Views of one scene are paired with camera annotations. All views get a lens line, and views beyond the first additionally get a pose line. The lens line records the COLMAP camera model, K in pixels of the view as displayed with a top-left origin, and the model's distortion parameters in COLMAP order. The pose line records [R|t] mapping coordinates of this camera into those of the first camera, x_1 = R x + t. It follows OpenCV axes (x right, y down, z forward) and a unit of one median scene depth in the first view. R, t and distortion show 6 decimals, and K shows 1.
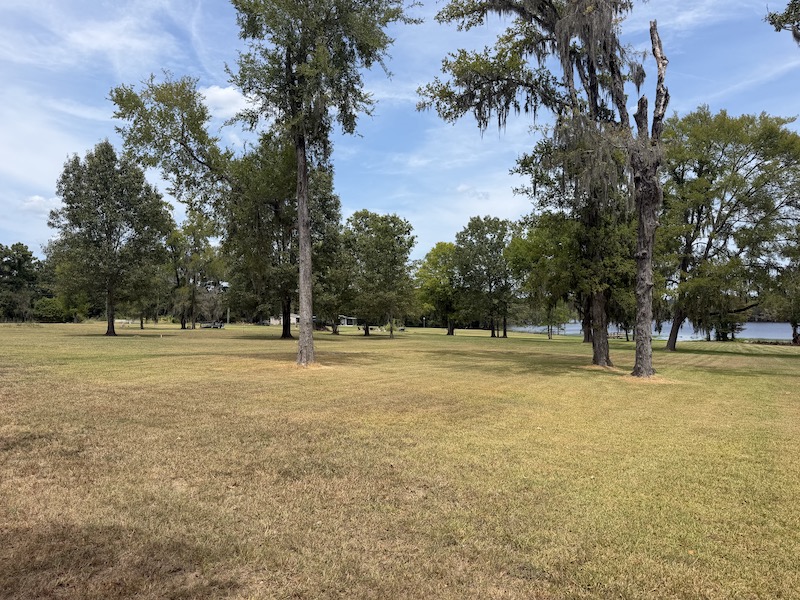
lens RADIAL K [[594.5, 0, 395.3], [0, 594.5, 296.3], [0, 0, 1]] dist [0.063230, -0.063226]
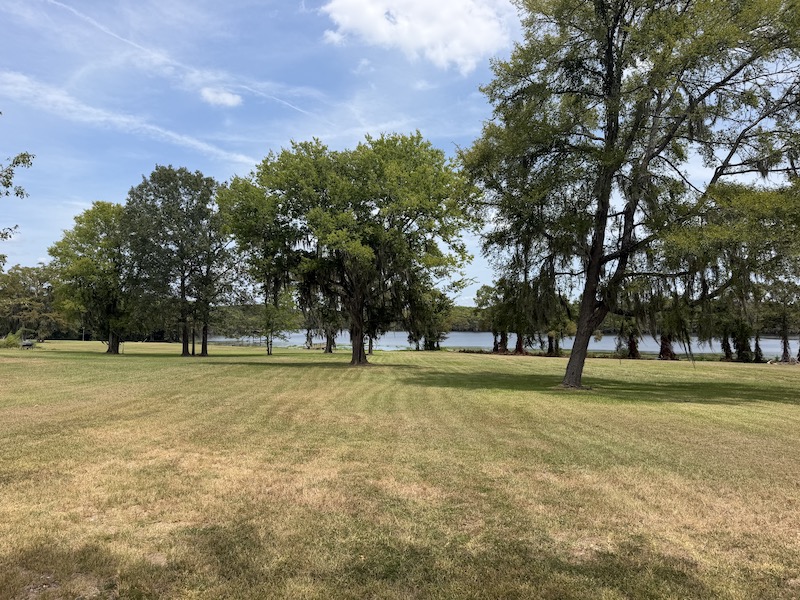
lens RADIAL K [[594.5, 0, 404.8], [0, 594.5, 281.8], [0, 0, 1]] dist [0.063230, -0.063226]
pose [[0.860576, 0.040634, 0.507699, 0.090032], [-0.019278, 0.998697, -0.047254, 0.042057], [-0.508957, 0.030878, 0.860238, 0.806785]]
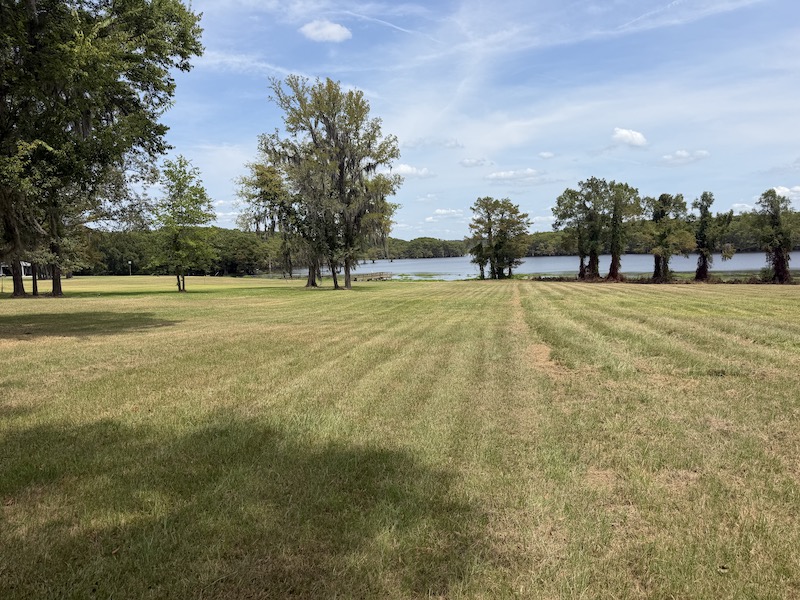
lens RADIAL K [[594.5, 0, 388.2], [0, 594.5, 291.2], [0, 0, 1]] dist [0.063230, -0.063226]
pose [[0.950188, -0.044904, 0.308426, 0.694020], [0.018610, 0.995976, 0.087673, 0.083699], [-0.311122, -0.077566, 0.947199, 1.283207]]
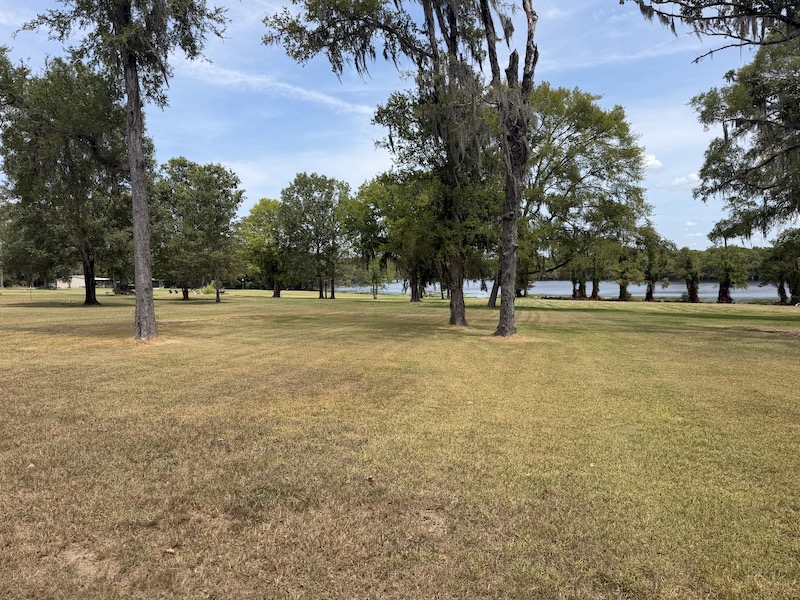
lens RADIAL K [[594.5, 0, 400.1], [0, 594.5, 302.3], [0, 0, 1]] dist [0.063230, -0.063226]
pose [[0.950310, -0.021767, 0.310543, -0.046172], [-0.002073, 0.997088, 0.076232, -0.000156], [-0.311298, -0.073088, 0.947498, 0.063951]]
